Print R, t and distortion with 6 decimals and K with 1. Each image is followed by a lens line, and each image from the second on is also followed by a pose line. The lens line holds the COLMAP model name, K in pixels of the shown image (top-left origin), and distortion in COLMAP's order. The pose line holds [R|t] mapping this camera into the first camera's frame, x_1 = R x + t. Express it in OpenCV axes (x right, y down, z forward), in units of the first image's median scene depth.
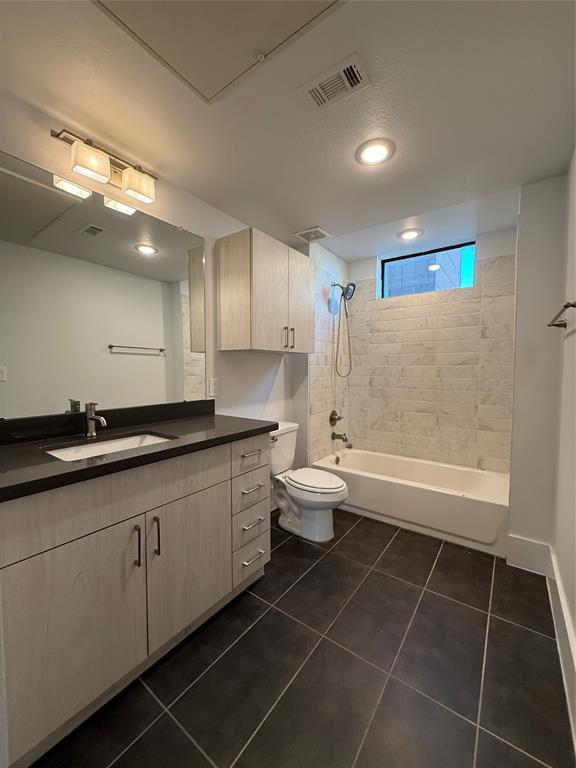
lens RADIAL K [[308.1, 0, 290.2], [0, 308.1, 385.0], [0, 0, 1]] dist [0.003525, -0.000804]
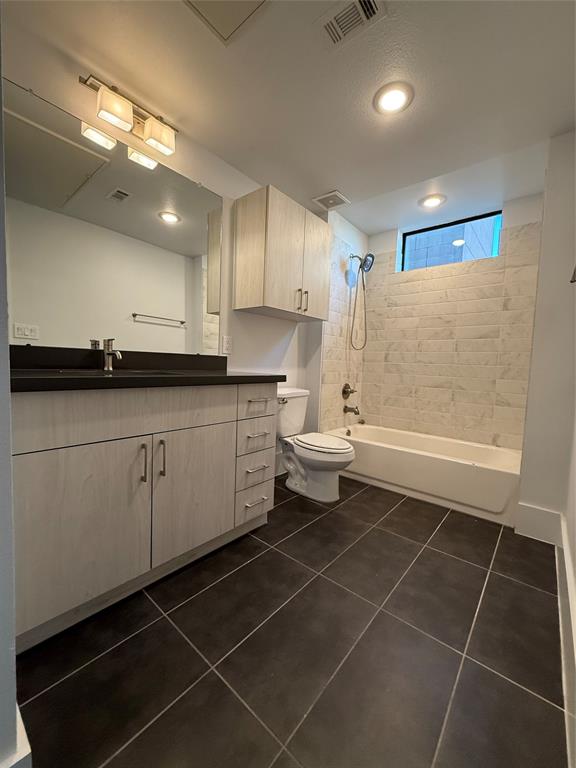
lens RADIAL K [[308.1, 0, 290.4], [0, 308.1, 385.3], [0, 0, 1]] dist [0.003525, -0.000804]
pose [[0.996931, 0.040515, -0.066981, 0.028969], [-0.039404, 0.999064, 0.017830, 0.087953], [0.067641, -0.015136, 0.997595, -0.010797]]
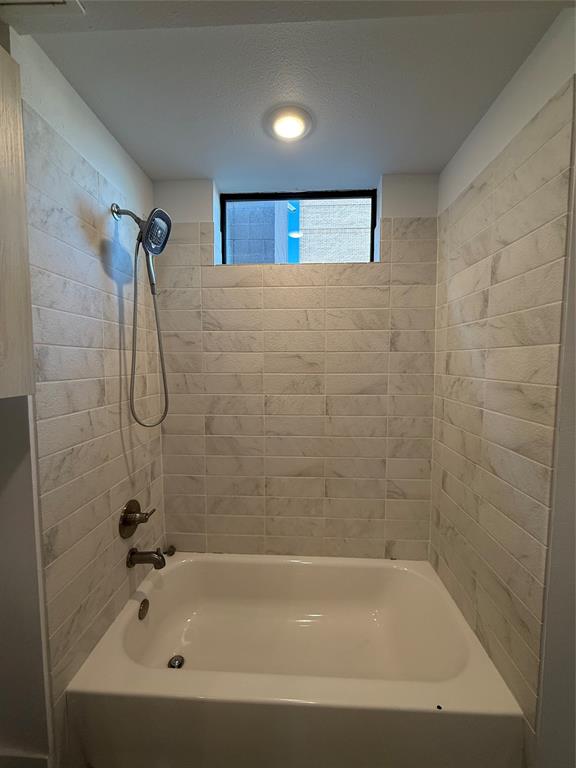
lens RADIAL K [[308.1, 0, 285.9], [0, 308.1, 384.7], [0, 0, 1]] dist [0.003525, -0.000804]
pose [[0.847366, -0.038797, 0.529590, 0.115782], [0.026252, 0.999169, 0.031193, -0.105032], [-0.530360, -0.012529, 0.847680, 0.571389]]
